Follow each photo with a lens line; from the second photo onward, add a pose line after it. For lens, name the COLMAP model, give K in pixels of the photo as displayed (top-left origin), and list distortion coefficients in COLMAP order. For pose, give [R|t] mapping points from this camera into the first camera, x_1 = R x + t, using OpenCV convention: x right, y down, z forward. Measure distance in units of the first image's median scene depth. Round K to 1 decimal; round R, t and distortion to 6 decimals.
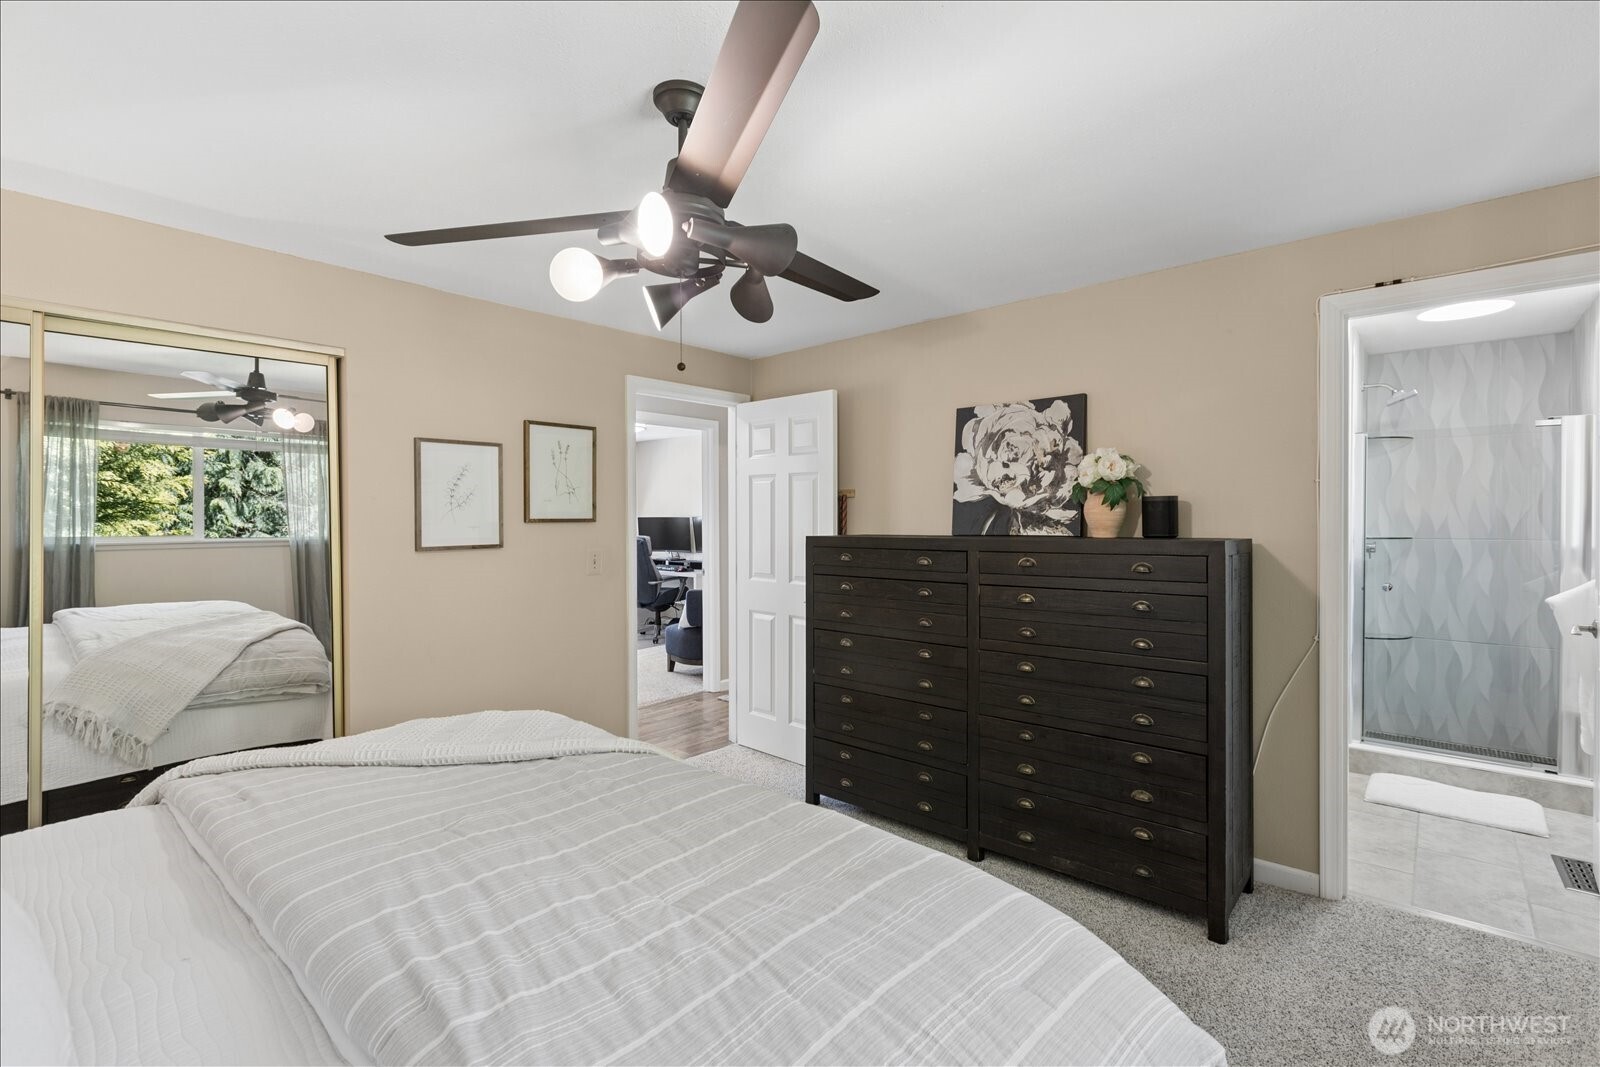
lens RADIAL K [[735.9, 0, 796.2], [0, 735.9, 529.8], [0, 0, 1]] dist [0.003054, 0.000141]
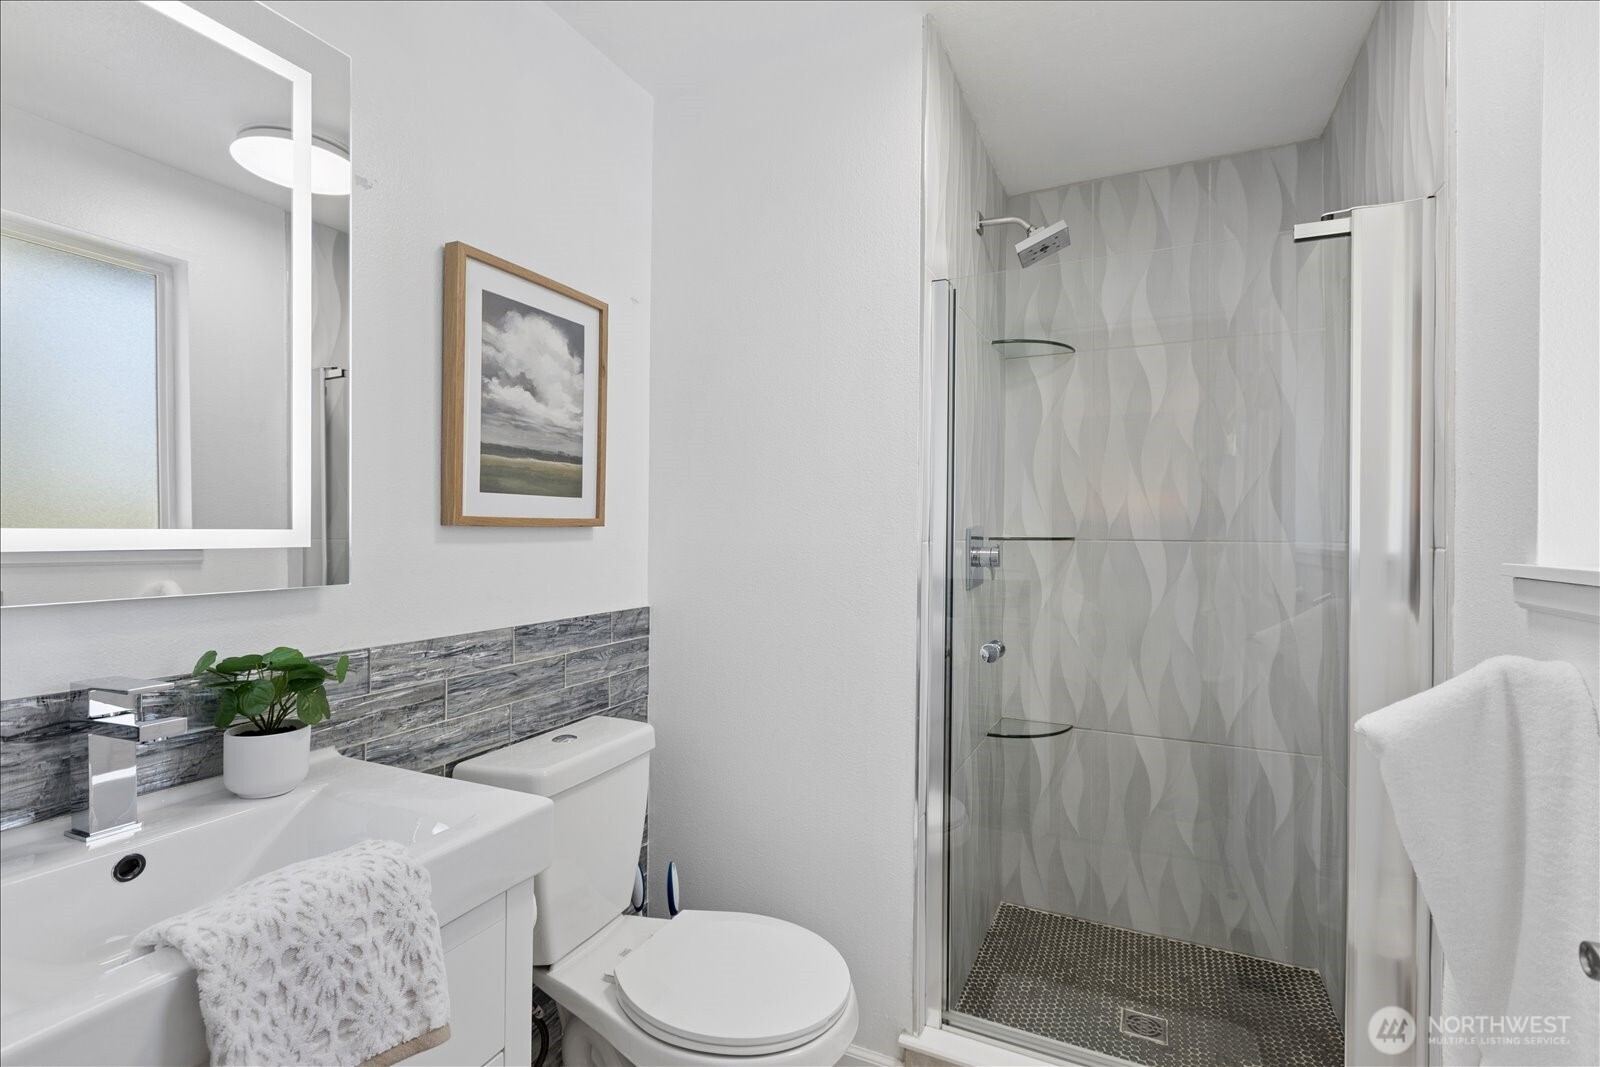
lens RADIAL K [[735.9, 0, 805.0], [0, 735.9, 538.6], [0, 0, 1]] dist [0.003054, 0.000141]
pose [[0.962142, 0.006989, 0.272458, 0.524785], [-0.004507, 0.999942, -0.009733, 0.017168], [-0.272511, 0.008137, 0.962118, 0.564179]]
